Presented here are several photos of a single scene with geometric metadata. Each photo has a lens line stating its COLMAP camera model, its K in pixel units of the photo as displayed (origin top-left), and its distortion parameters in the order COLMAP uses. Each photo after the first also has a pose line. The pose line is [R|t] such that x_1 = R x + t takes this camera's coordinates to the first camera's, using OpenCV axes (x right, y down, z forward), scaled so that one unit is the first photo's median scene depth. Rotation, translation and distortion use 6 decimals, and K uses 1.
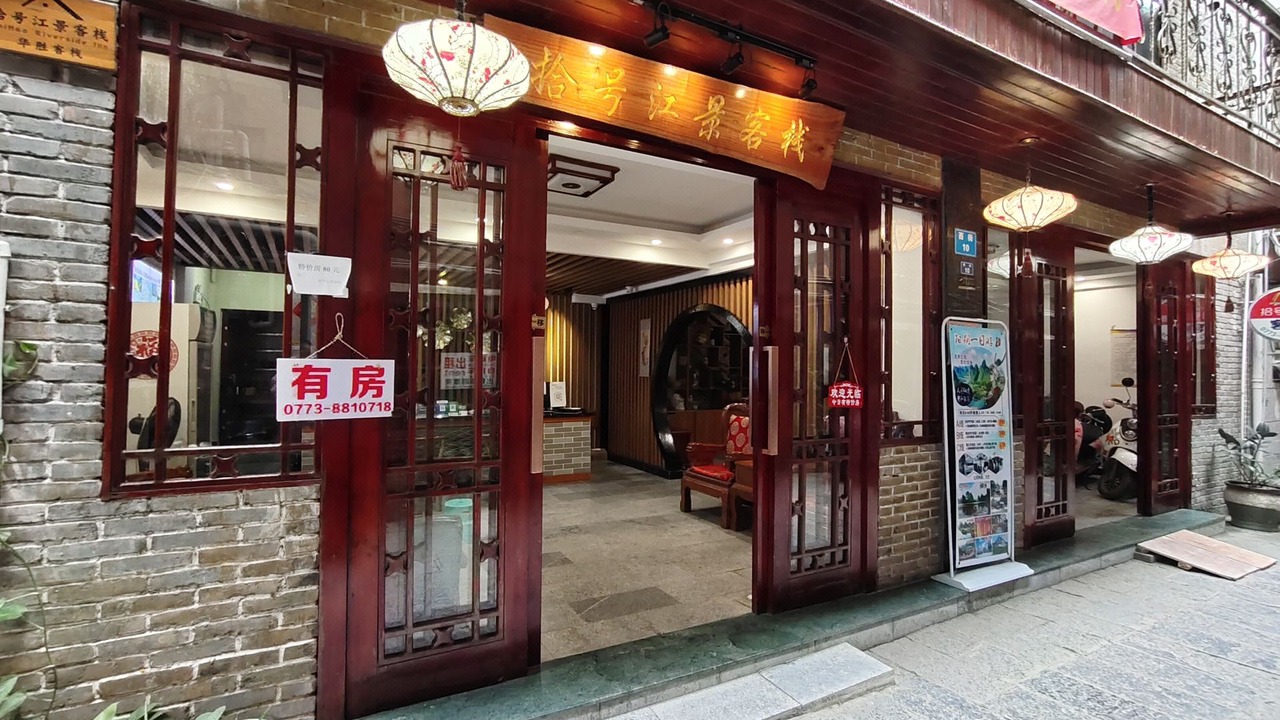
lens RADIAL K [[562.6, 0, 640.0], [0, 562.6, 360.0], [0, 0, 1]] dist [-0.040503, 0.017057]
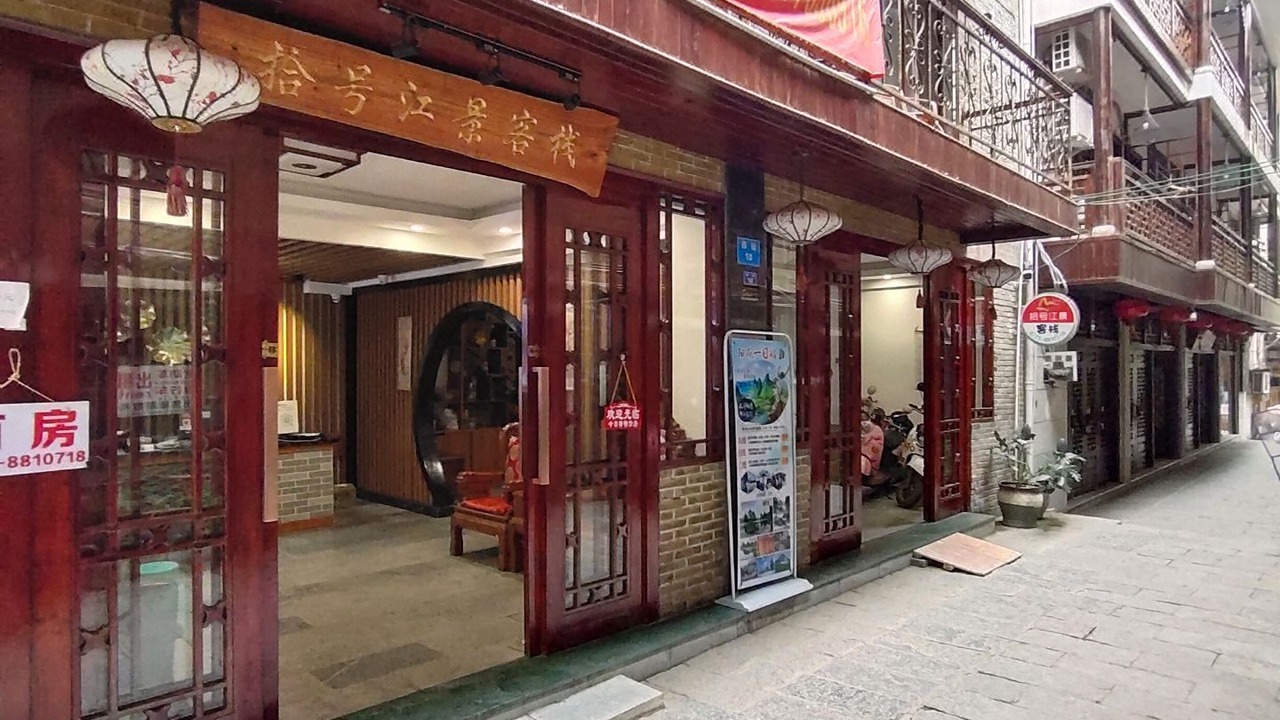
lens RADIAL K [[767.0, 0, 640.0], [0, 767.0, 360.0], [0, 0, 1]] dist [-0.039321, 0.024779]
pose [[0.955584, -0.011177, 0.294506, 0.015822], [0.007418, 0.999876, 0.013877, -0.046418], [-0.294625, -0.011076, 0.955549, -0.223871]]
